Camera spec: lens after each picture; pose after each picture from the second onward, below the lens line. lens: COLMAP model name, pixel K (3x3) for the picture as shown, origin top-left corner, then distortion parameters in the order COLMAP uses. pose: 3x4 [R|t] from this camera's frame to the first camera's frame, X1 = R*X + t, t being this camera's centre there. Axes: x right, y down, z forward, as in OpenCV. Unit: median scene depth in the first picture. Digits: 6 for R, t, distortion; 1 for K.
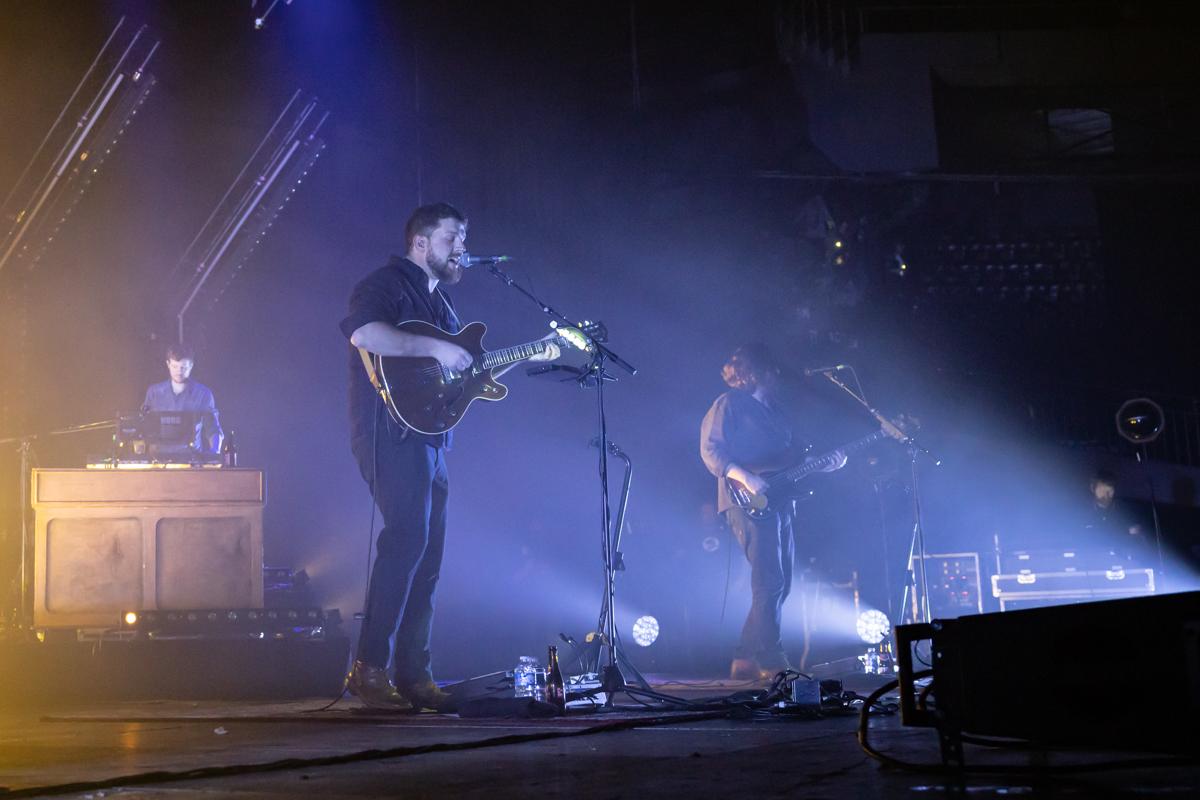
lens RADIAL K [[1196.9, 0, 600.0], [0, 1196.9, 400.0], [0, 0, 1]] dist [0.006046, 0.012396]
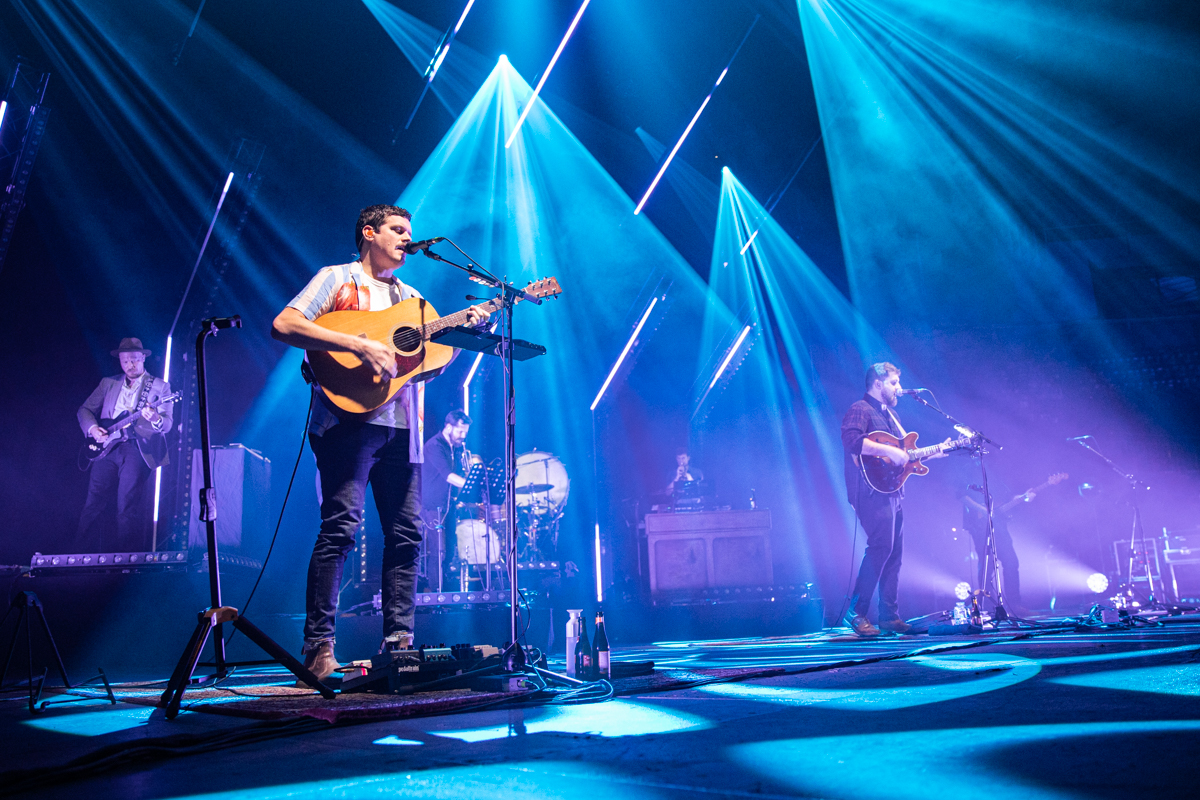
lens RADIAL K [[837.4, 0, 600.5], [0, 837.4, 422.5], [0, 0, 1]] dist [-0.001920, -0.000408]
pose [[0.996258, -0.052860, -0.068378, -0.444765], [0.050587, 0.998122, -0.034552, -0.044003], [0.070076, 0.030963, 0.997061, -0.310662]]
